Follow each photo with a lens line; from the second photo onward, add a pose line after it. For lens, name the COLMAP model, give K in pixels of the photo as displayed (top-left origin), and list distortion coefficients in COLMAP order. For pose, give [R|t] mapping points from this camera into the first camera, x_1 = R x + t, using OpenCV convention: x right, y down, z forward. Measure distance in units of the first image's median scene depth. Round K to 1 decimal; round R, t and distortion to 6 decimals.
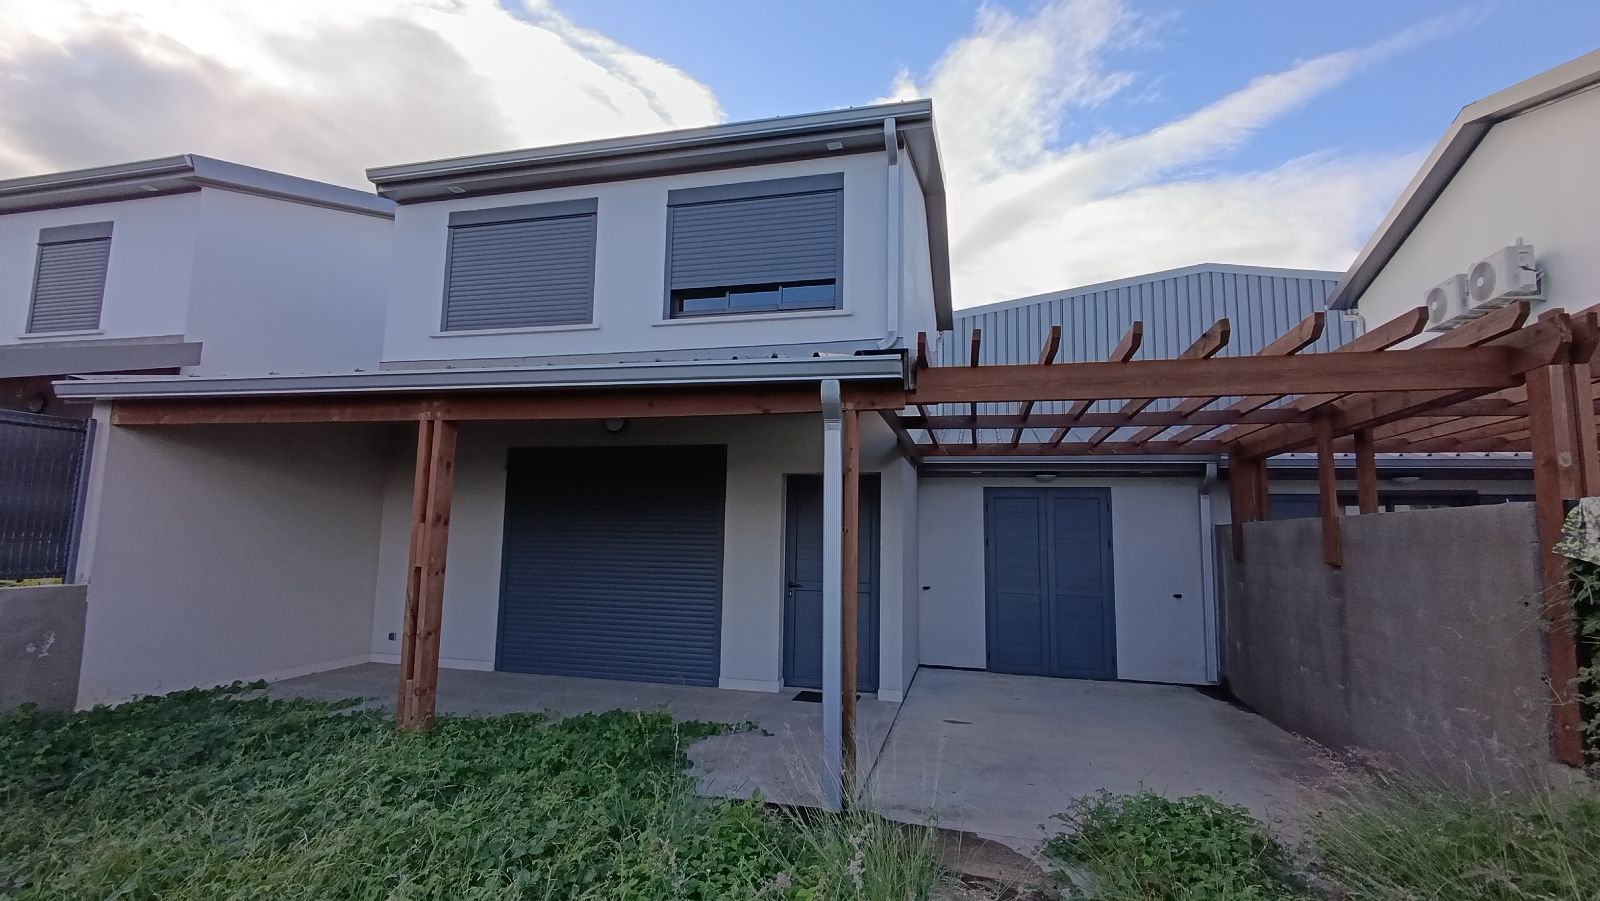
lens RADIAL K [[737.5, 0, 786.4], [0, 737.5, 453.7], [0, 0, 1]] dist [-0.001238, 0.000287]
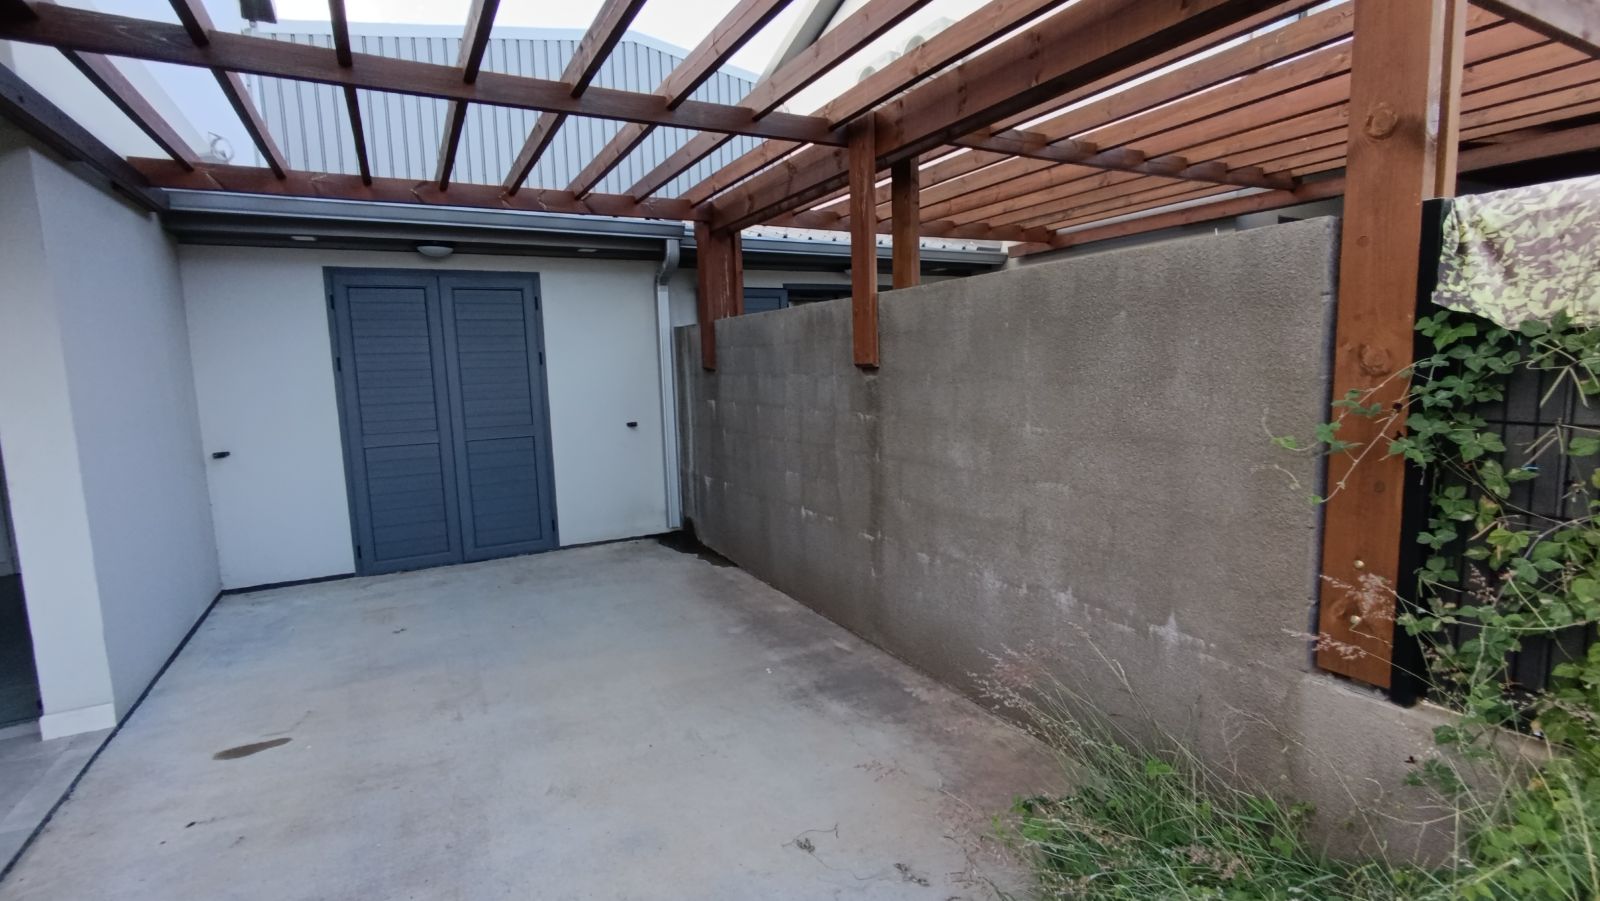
lens RADIAL K [[737.5, 0, 787.9], [0, 737.5, 453.9], [0, 0, 1]] dist [-0.001238, 0.000287]
pose [[0.736228, -0.125507, 0.664994, 0.174843], [-0.032421, 0.974982, 0.219906, 0.063123], [-0.675957, -0.183461, 0.713740, 0.422040]]
